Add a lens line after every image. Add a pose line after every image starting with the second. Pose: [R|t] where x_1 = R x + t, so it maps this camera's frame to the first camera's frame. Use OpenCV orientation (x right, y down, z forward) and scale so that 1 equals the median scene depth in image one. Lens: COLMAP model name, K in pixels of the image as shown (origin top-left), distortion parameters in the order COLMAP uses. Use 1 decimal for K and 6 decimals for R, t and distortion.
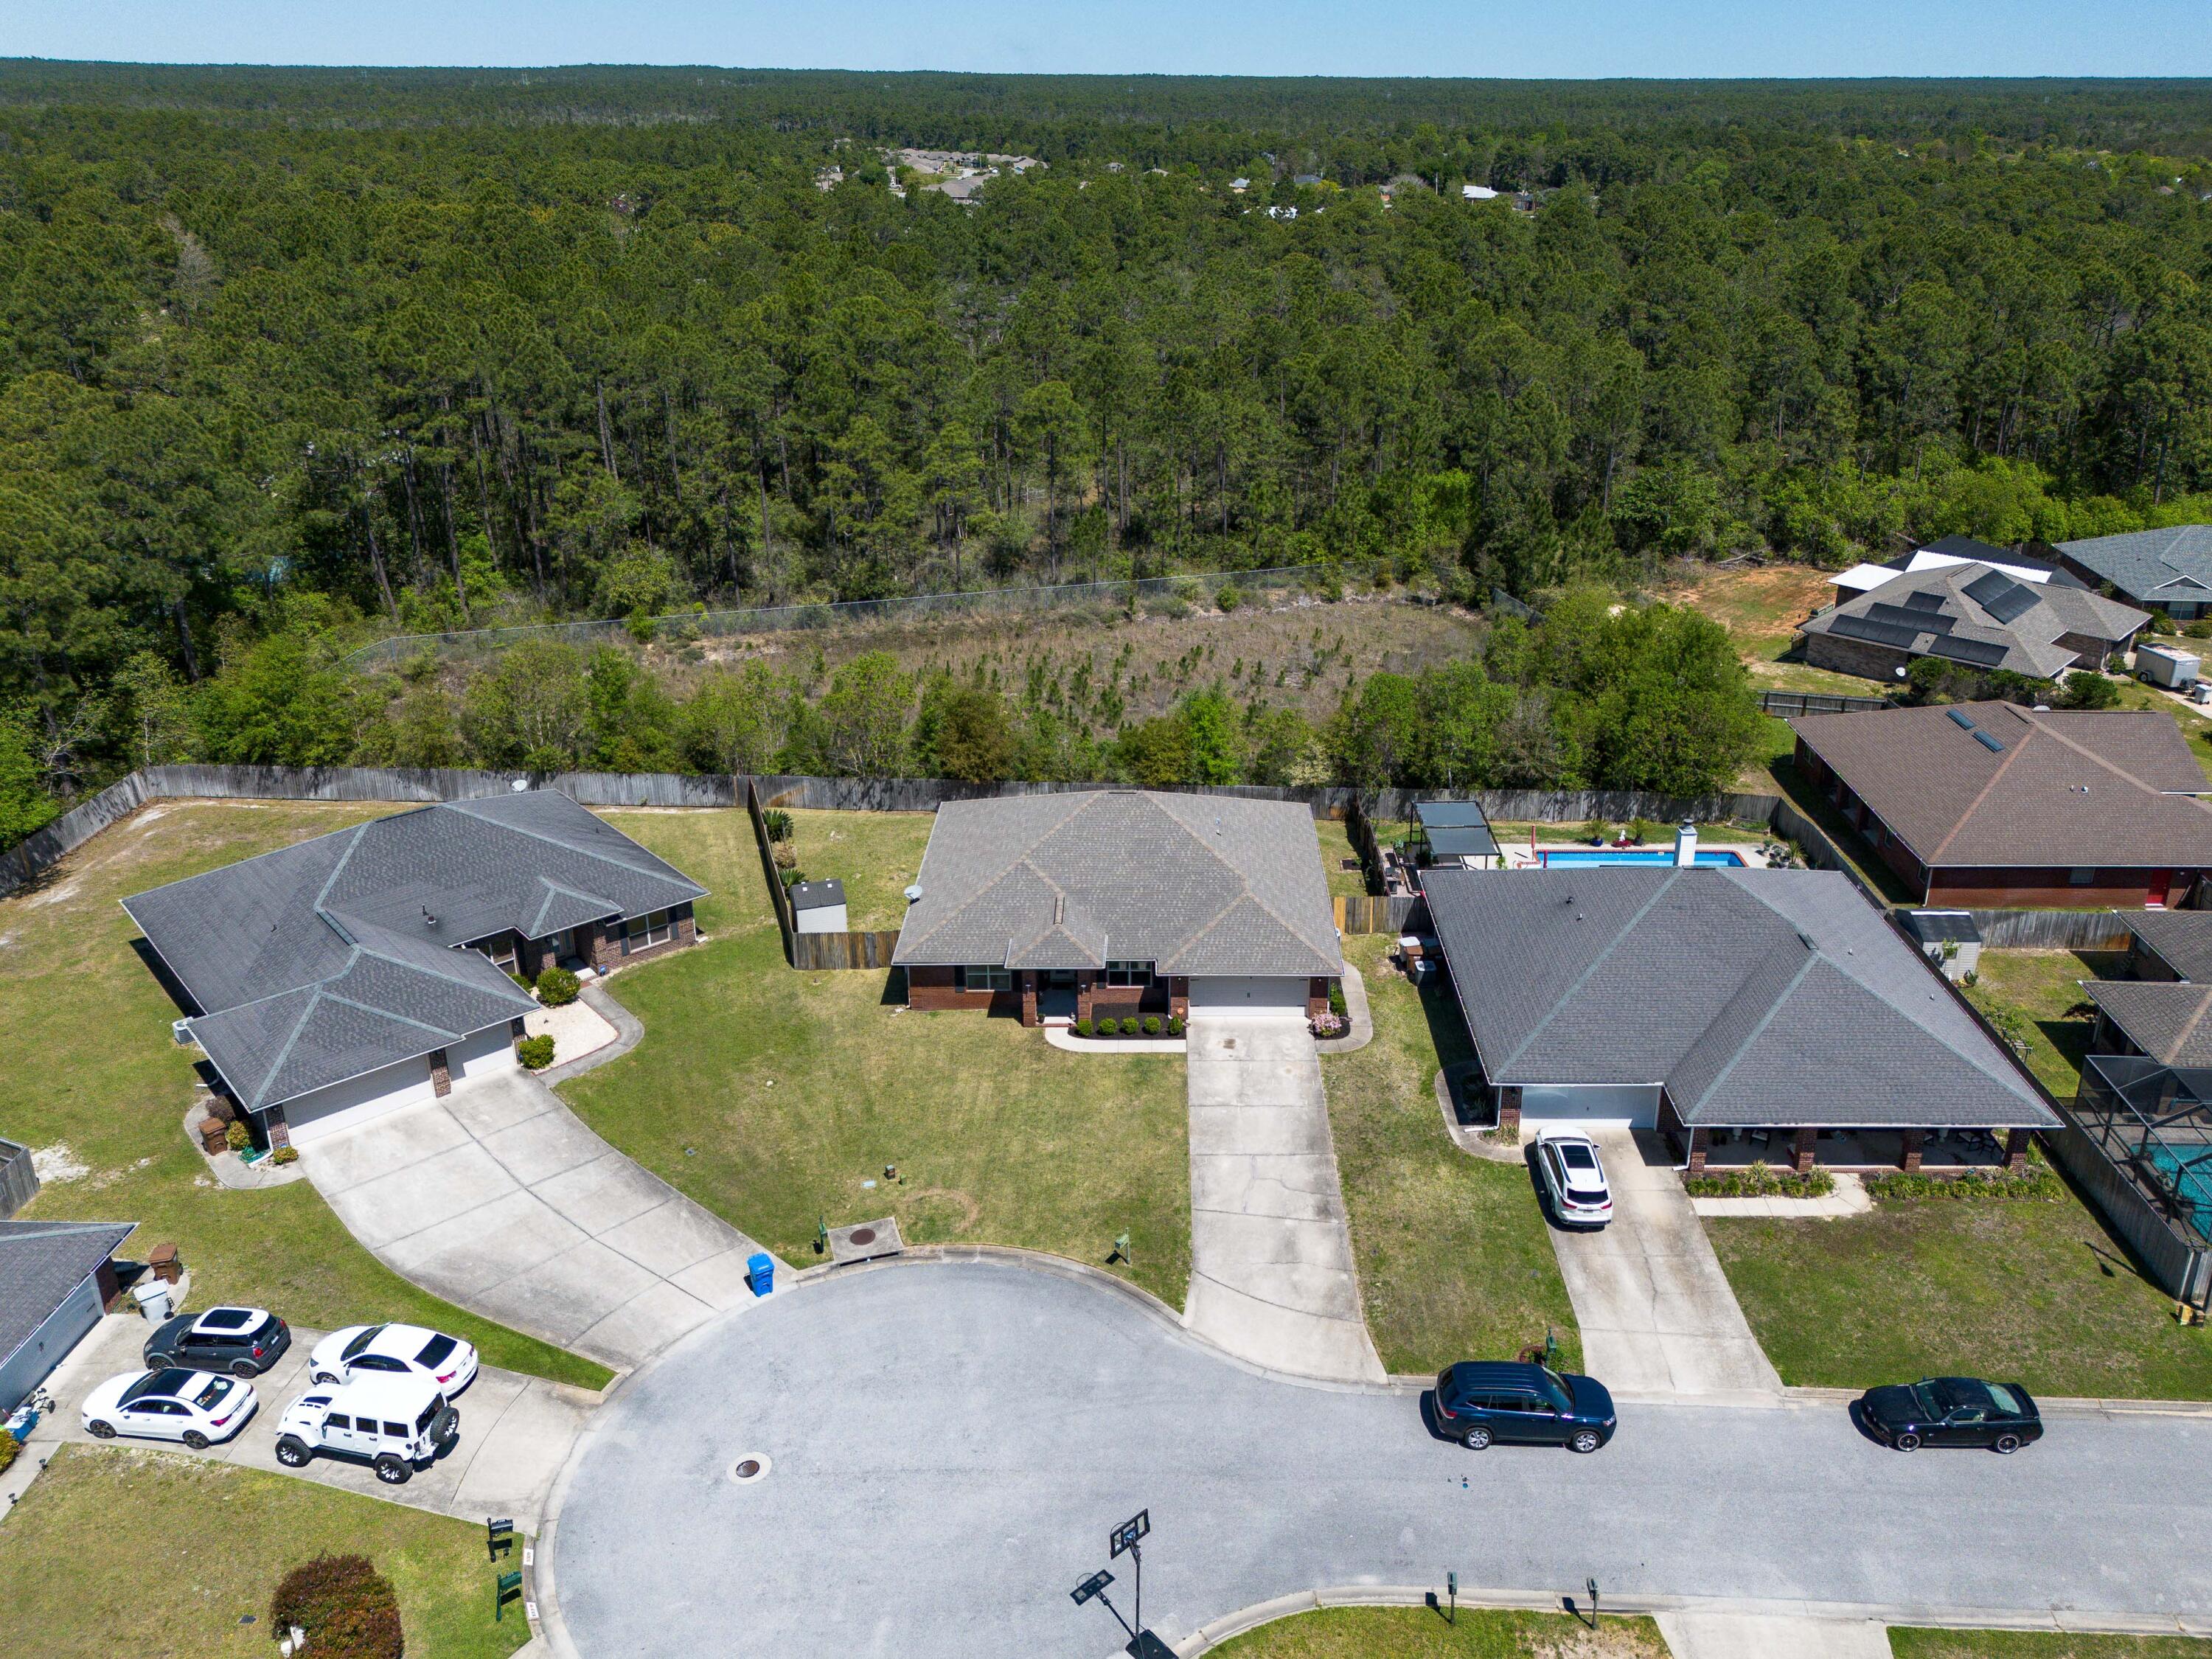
lens RADIAL K [[1688.8, 0, 1179.9], [0, 1688.8, 800.9], [0, 0, 1]] dist [0.104100, -0.115240]
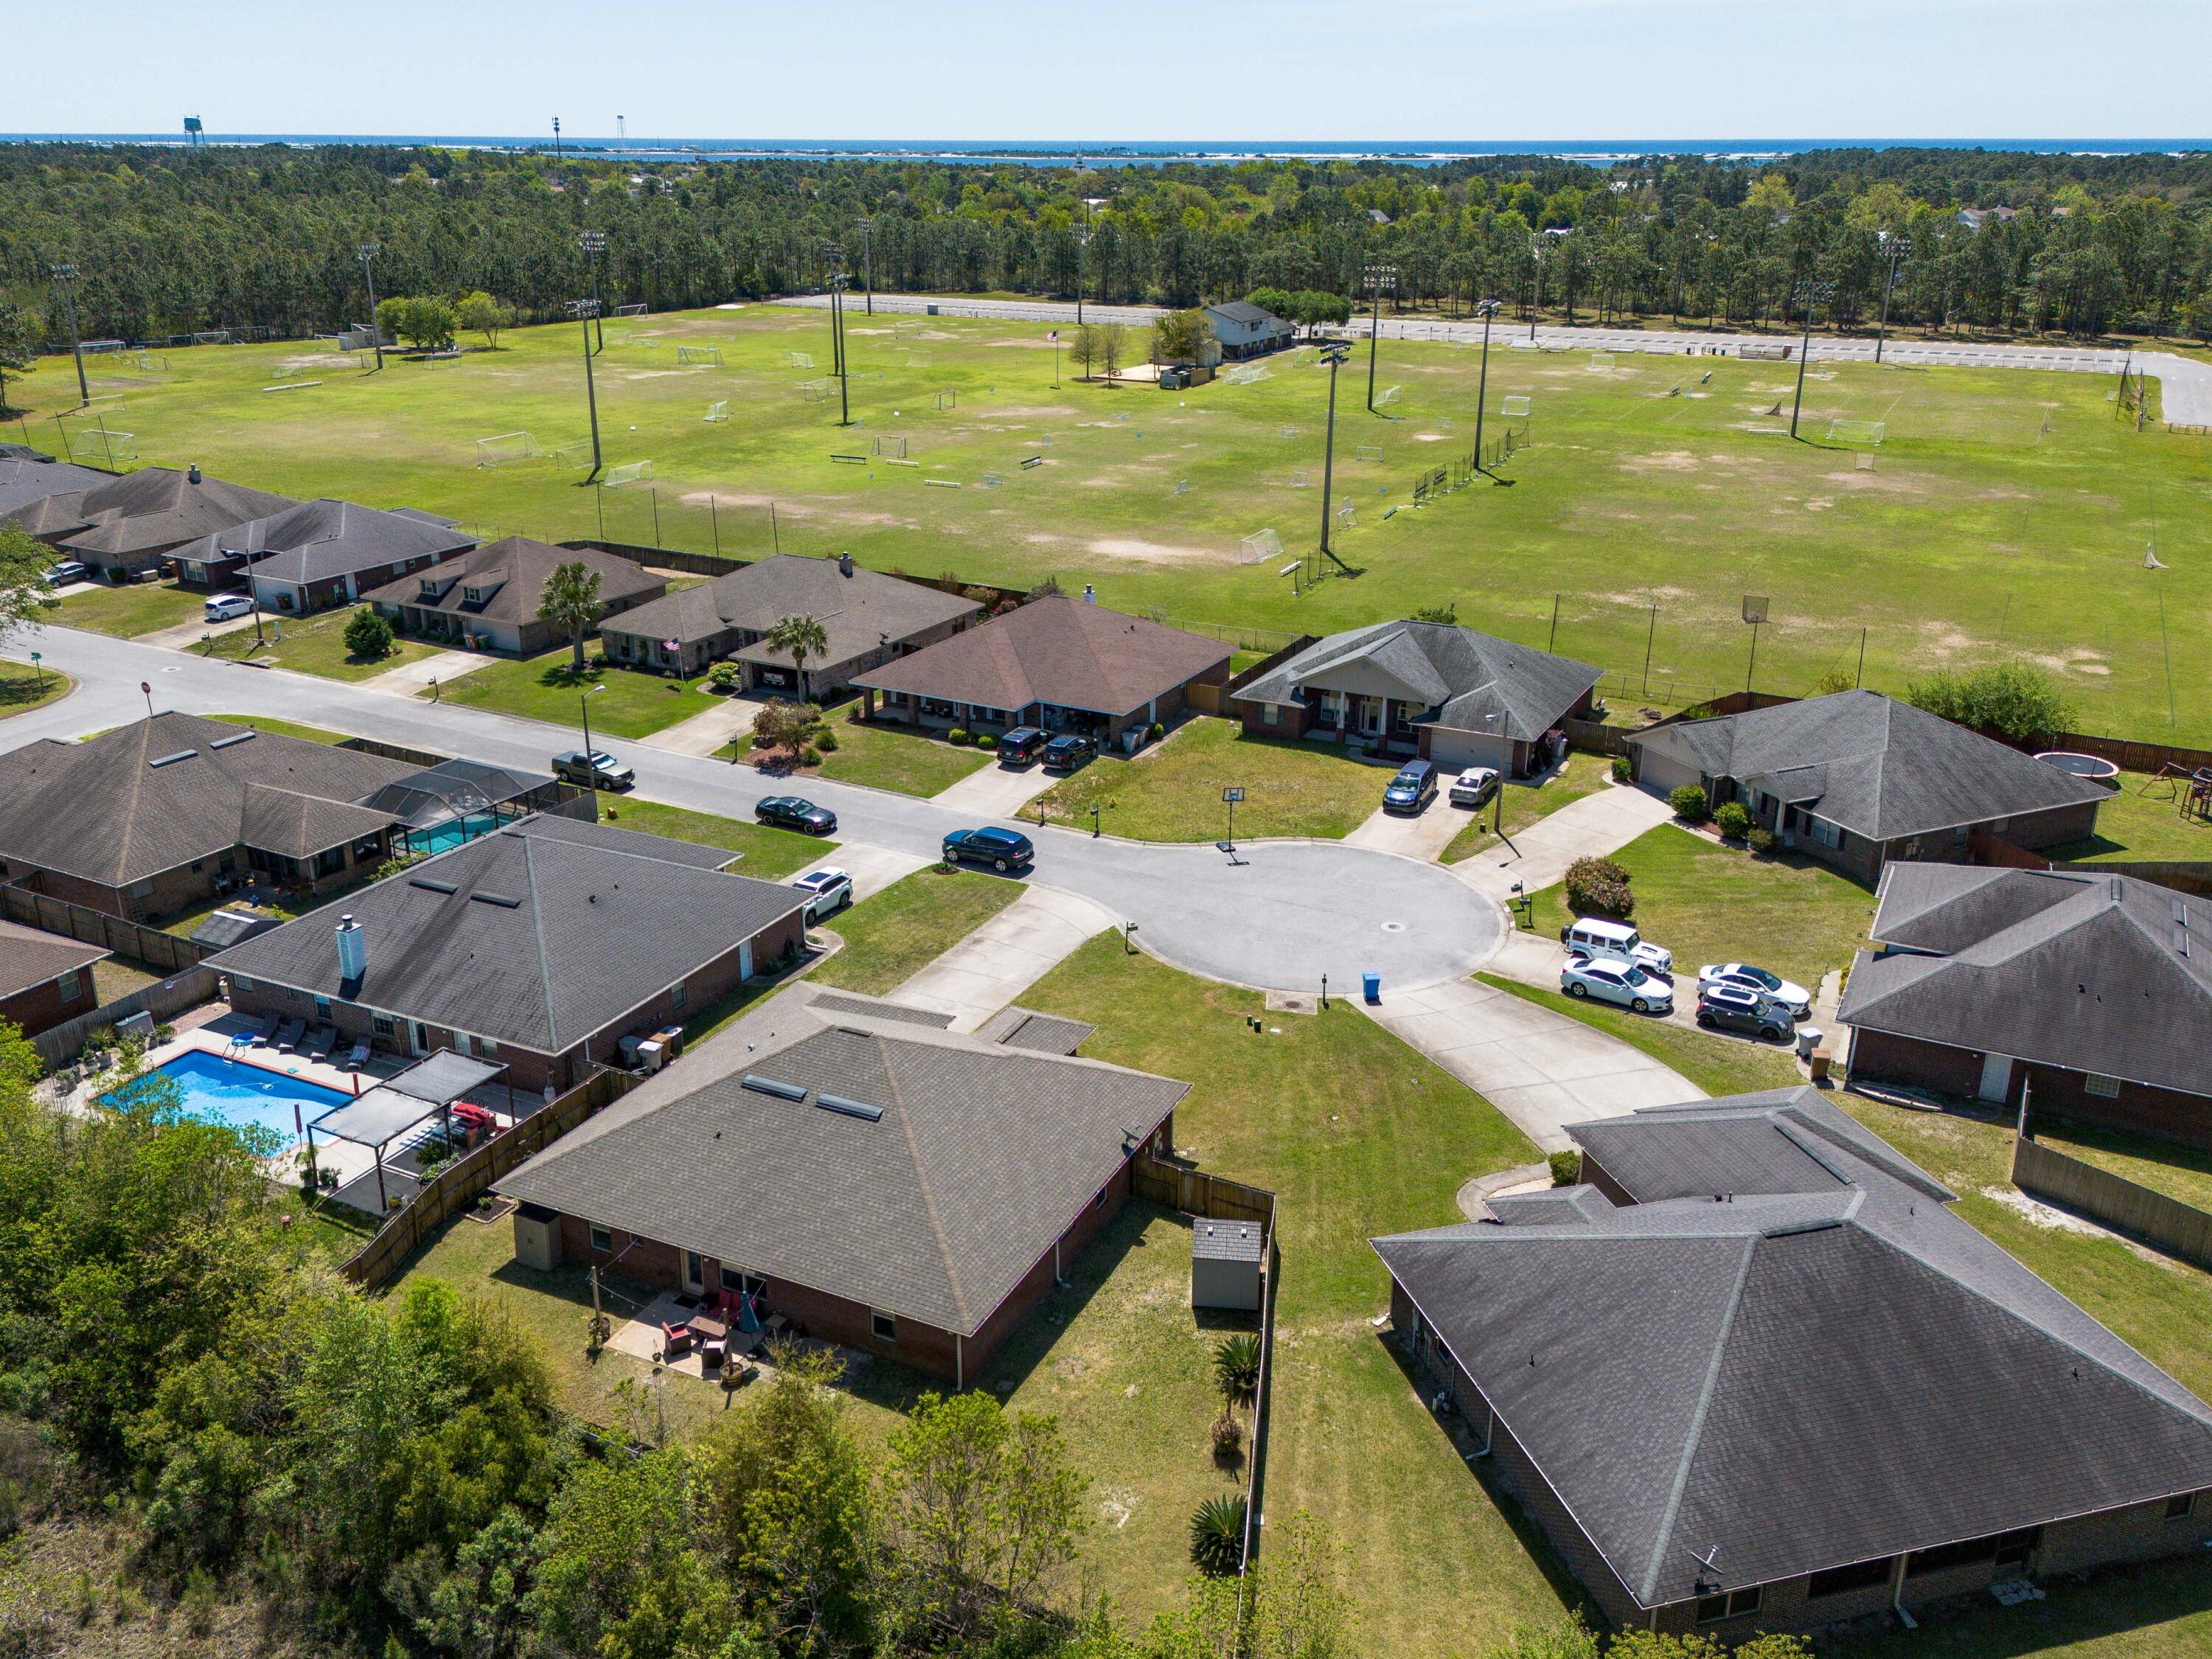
lens RADIAL K [[1802.6, 0, 1082.4], [0, 1802.6, 835.6], [0, 0, 1]] dist [0.111317, -0.156838]
pose [[-0.892399, -0.169873, 0.418051, -0.518996], [0.166649, 0.736877, 0.655165, -0.675833], [-0.419347, 0.654336, -0.629279, 1.603052]]
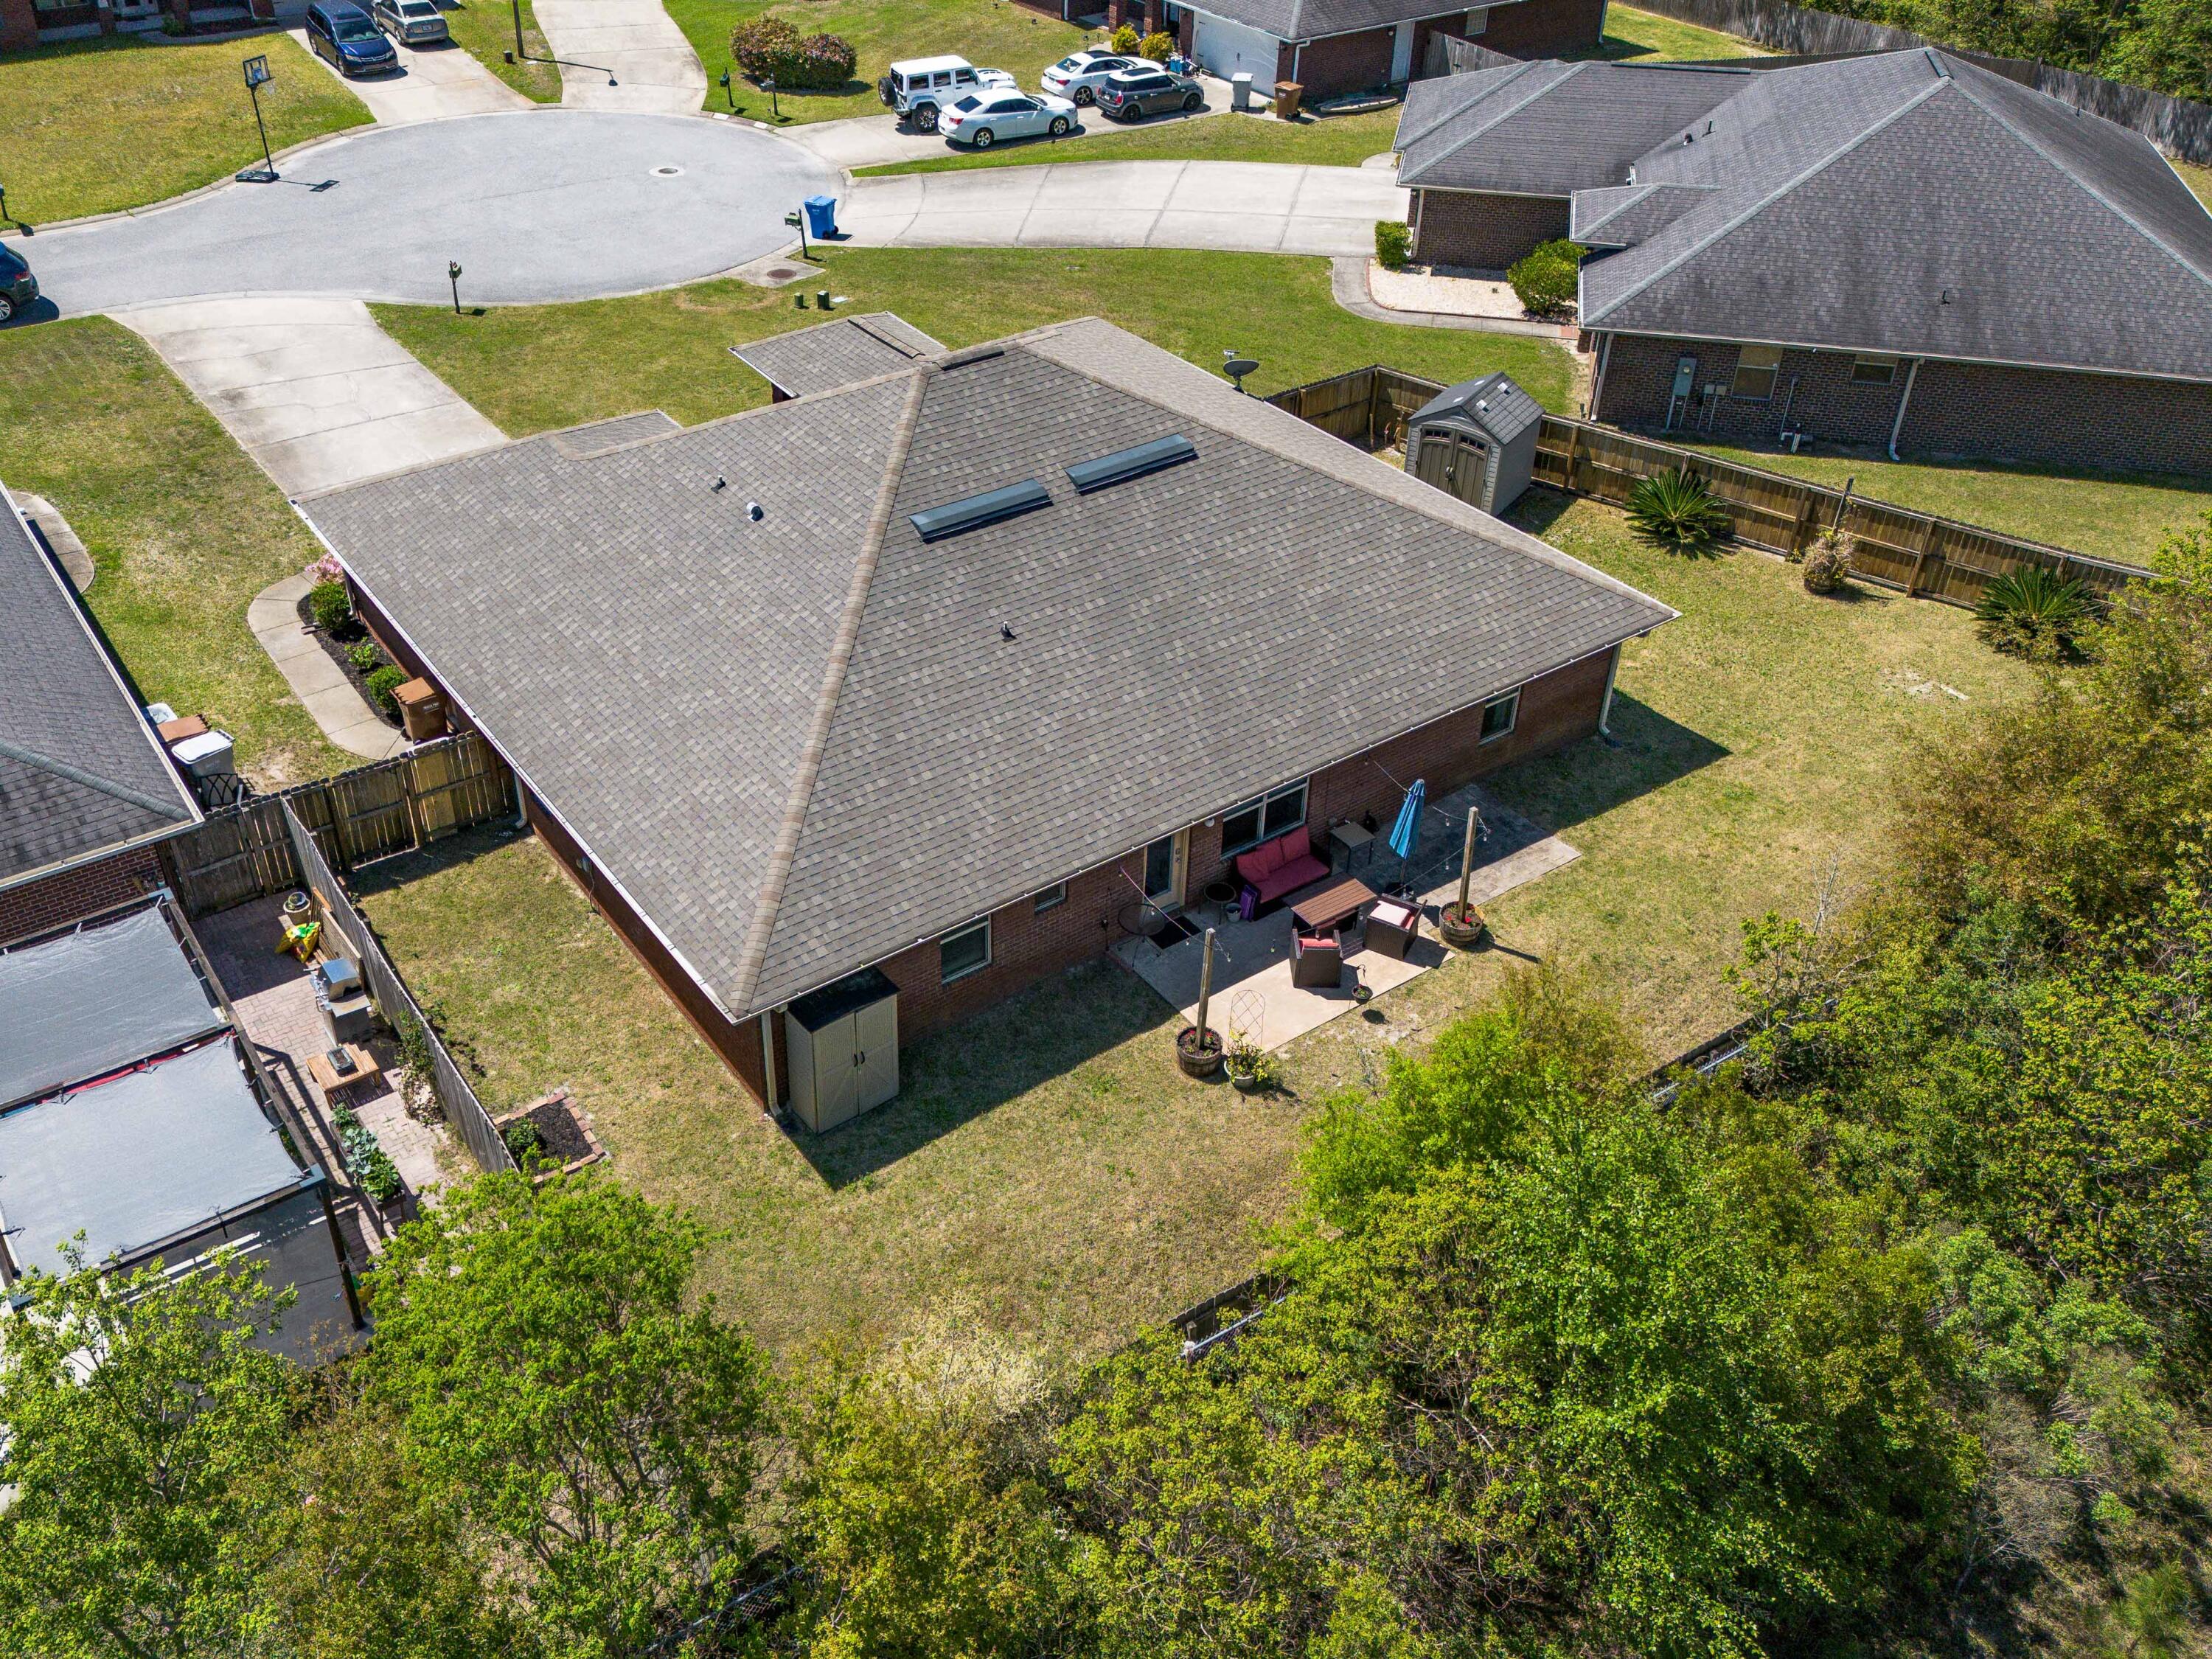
lens RADIAL K [[1890.9, 0, 1025.3], [0, 1890.9, 788.4], [0, 0, 1]] dist [0.045739, -0.032908]
pose [[-0.826089, 0.313892, -0.468028, 0.205792], [-0.229504, 0.571129, 0.788124, -0.322264], [0.514690, 0.758474, -0.399764, 1.409117]]
